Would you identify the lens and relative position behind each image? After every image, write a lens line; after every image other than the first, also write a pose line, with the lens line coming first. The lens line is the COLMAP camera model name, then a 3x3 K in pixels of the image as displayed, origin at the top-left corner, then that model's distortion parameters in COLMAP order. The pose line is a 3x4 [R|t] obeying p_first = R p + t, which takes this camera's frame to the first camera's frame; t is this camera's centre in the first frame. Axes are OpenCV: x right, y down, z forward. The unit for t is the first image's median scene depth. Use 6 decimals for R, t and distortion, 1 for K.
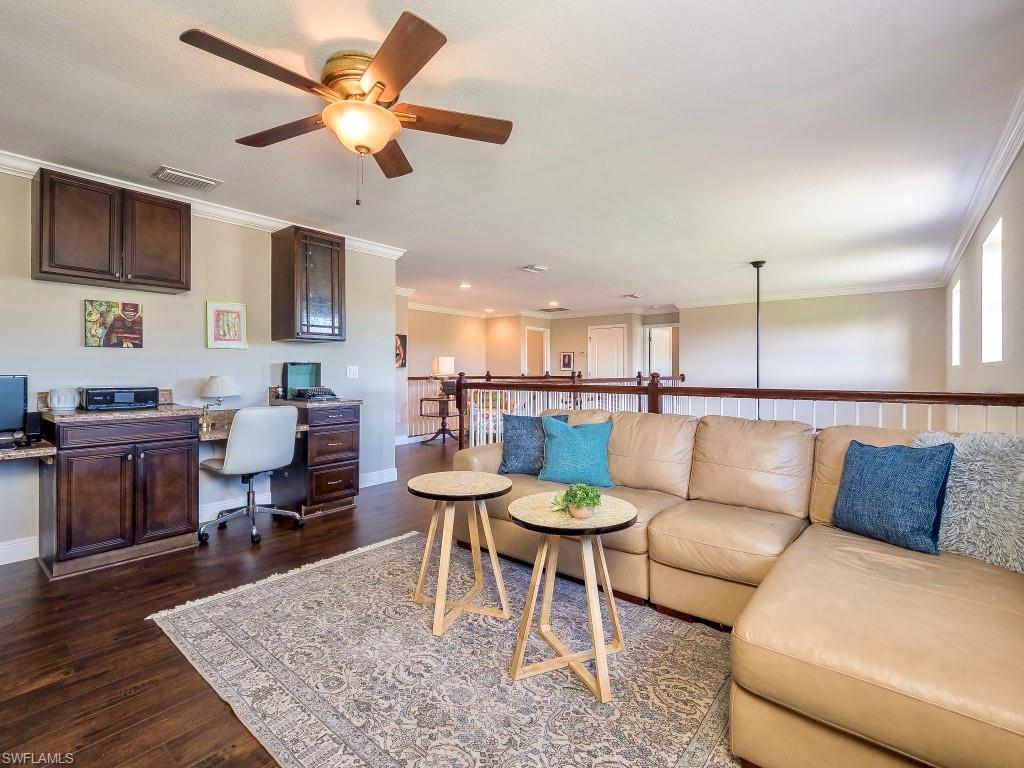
lens RADIAL K [[475.0, 0, 512.0], [0, 475.0, 384.0], [0, 0, 1]] dist [-0.001145, -0.000218]
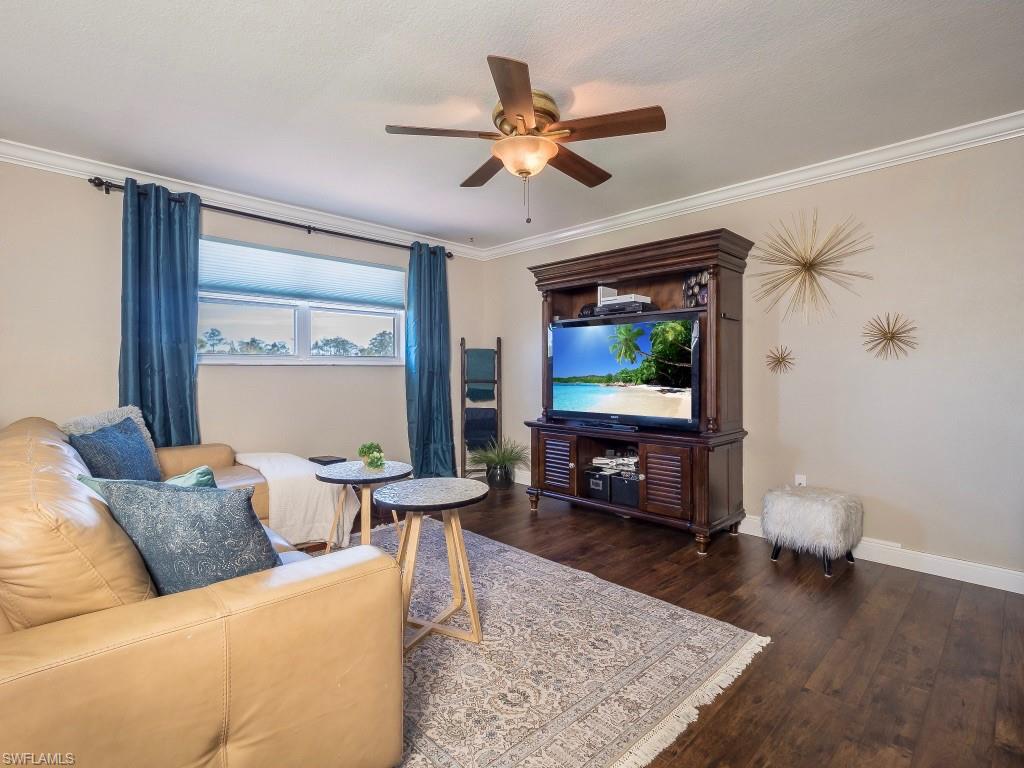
lens RADIAL K [[475.0, 0, 512.0], [0, 475.0, 384.0], [0, 0, 1]] dist [-0.001145, -0.000218]
pose [[-0.994176, -0.008229, 0.107453, -0.367224], [-0.002626, 0.998634, 0.052182, -0.043703], [-0.107735, 0.051595, -0.992840, 1.922242]]
